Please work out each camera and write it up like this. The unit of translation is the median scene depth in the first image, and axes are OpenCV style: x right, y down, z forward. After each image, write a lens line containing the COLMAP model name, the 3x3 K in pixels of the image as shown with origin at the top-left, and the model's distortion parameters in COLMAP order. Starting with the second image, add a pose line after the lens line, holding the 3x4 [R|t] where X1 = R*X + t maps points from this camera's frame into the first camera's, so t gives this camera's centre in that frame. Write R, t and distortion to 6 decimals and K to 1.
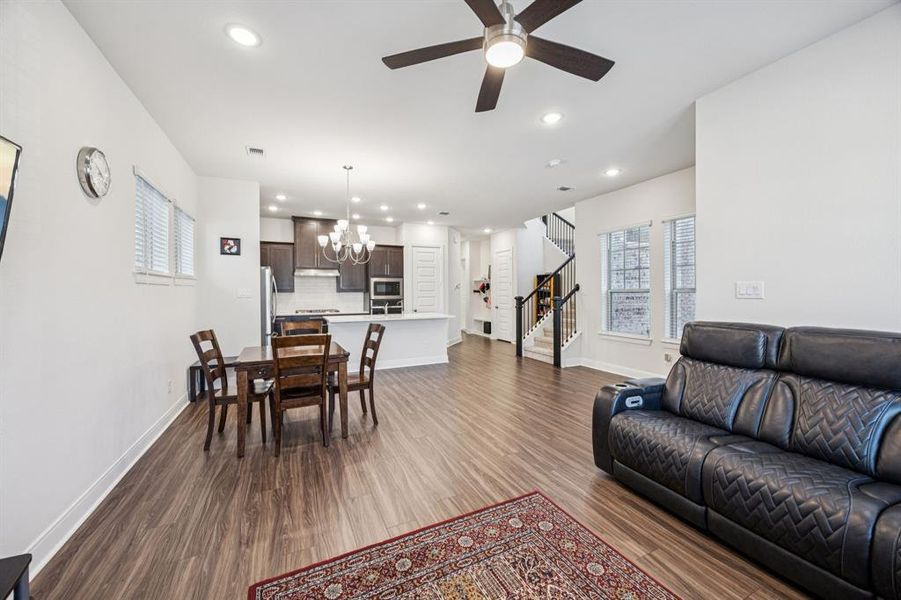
lens RADIAL K [[342.9, 0, 451.1], [0, 342.9, 293.9], [0, 0, 1]] dist [-0.000458, -0.000845]
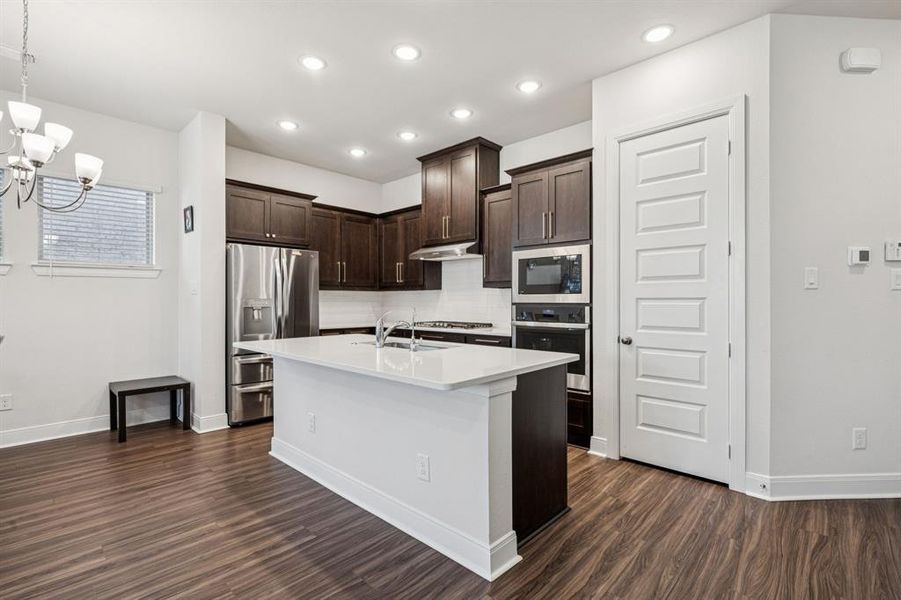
lens RADIAL K [[413.7, 0, 446.8], [0, 413.7, 300.7], [0, 0, 1]] dist [-0.011342, 0.003869]
pose [[0.365937, 0.003561, -0.930633, 0.215843], [-0.006181, 0.999980, 0.001396, 0.013812], [0.930619, 0.005242, 0.365951, 0.800113]]
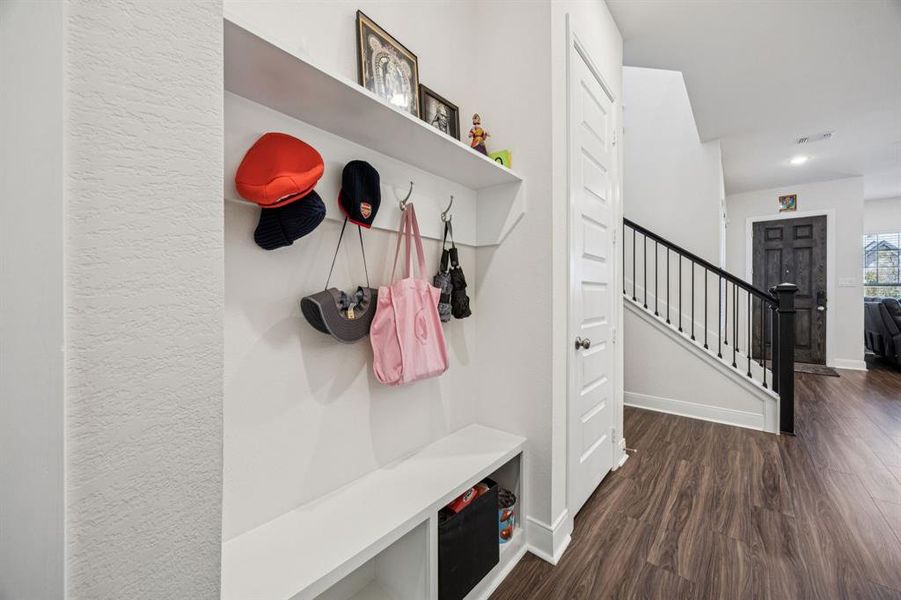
lens RADIAL K [[342.9, 0, 451.0], [0, 342.9, 294.6], [0, 0, 1]] dist [-0.000458, -0.000845]
pose [[-0.410648, 0.007472, 0.911763, -0.009105], [0.006966, 0.999963, -0.005057, 0.017453], [-0.911767, 0.004275, -0.410685, 1.508232]]
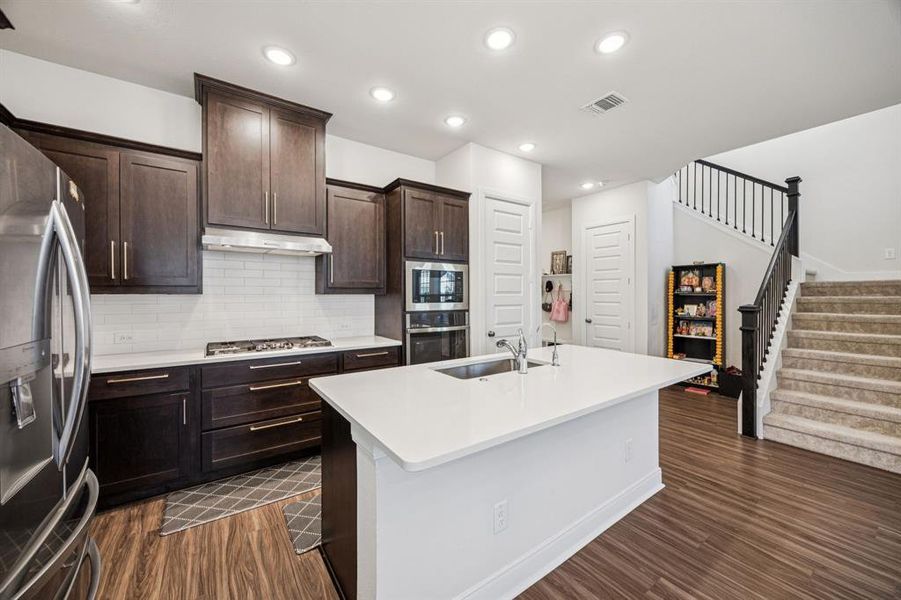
lens RADIAL K [[342.9, 0, 448.1], [0, 342.9, 297.6], [0, 0, 1]] dist [-0.000458, -0.000845]
pose [[0.984931, 0.003366, 0.172913, -0.274448], [-0.004114, 0.999984, 0.003972, -0.003436], [-0.172897, -0.004623, 0.984929, 0.621568]]
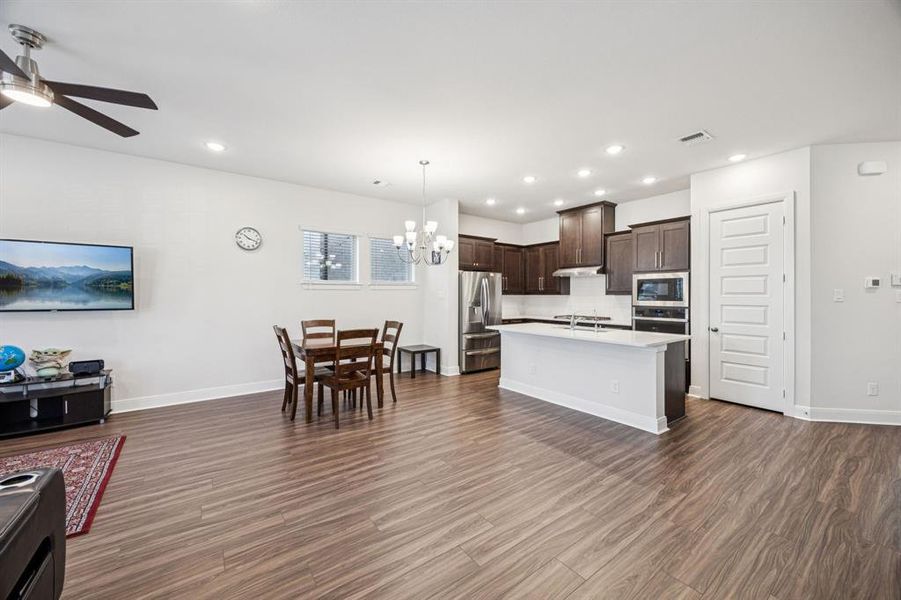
lens RADIAL K [[345.8, 0, 448.2], [0, 345.8, 294.3], [0, 0, 1]] dist [-0.002967, 0.000389]
pose [[0.189510, 0.004181, -0.981870, 0.400077], [-0.007193, 0.999970, 0.002870, -0.006588], [0.981853, 0.006518, 0.189534, 0.546480]]
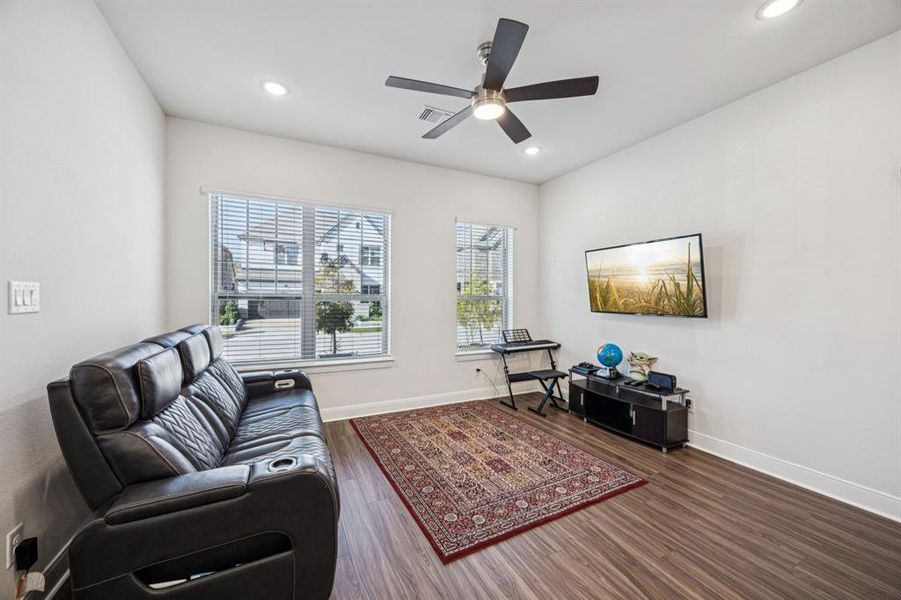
lens RADIAL K [[342.9, 0, 449.9], [0, 342.9, 295.9], [0, 0, 1]] dist [-0.000458, -0.000845]
pose [[-0.999909, 0.005763, -0.012205, 0.078212], [0.005759, 0.999983, 0.000304, -0.005148], [0.012207, 0.000233, -0.999925, 0.561593]]
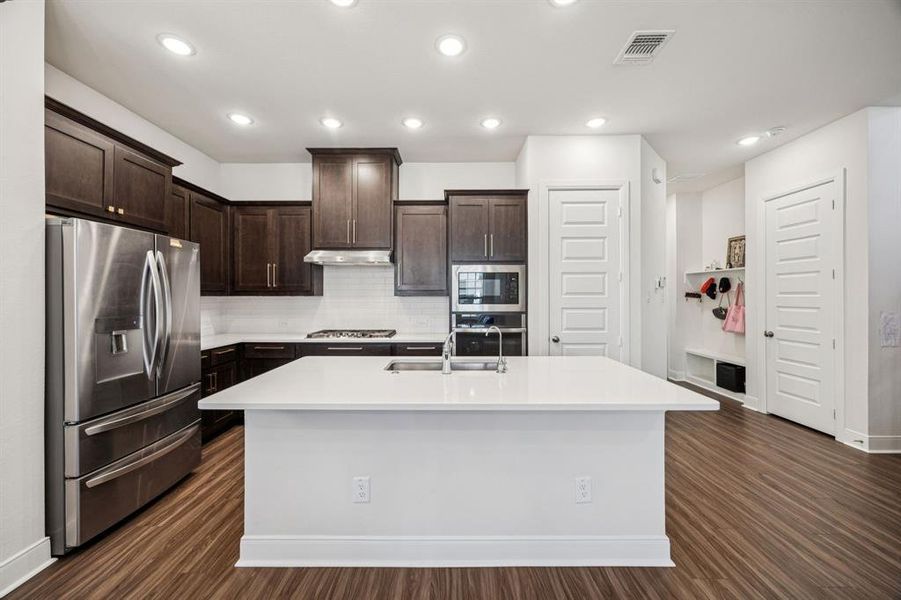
lens RADIAL K [[342.9, 0, 448.3], [0, 342.9, 297.3], [0, 0, 1]] dist [-0.000458, -0.000845]
pose [[0.902108, 0.004694, -0.431486, -0.045741], [-0.005521, 0.999985, -0.000664, -0.003160], [0.431476, 0.002982, 0.902120, 0.632641]]
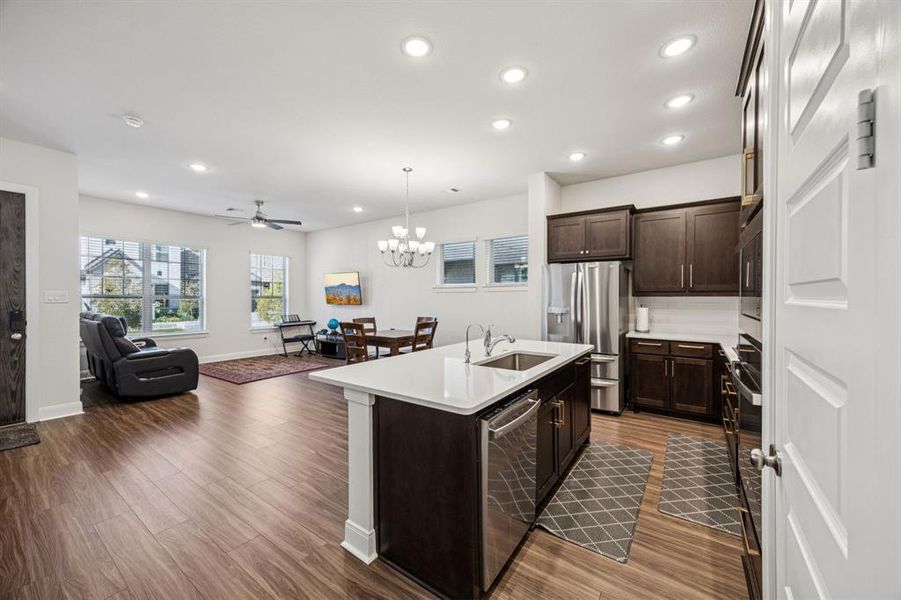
lens RADIAL K [[342.9, 0, 453.3], [0, 342.9, 299.6], [0, 0, 1]] dist [-0.000458, -0.000845]
pose [[-0.865260, 0.010575, -0.501211, 0.048413], [0.003505, 0.999881, 0.015047, -0.007947], [0.501311, 0.011263, -0.865194, 1.188721]]
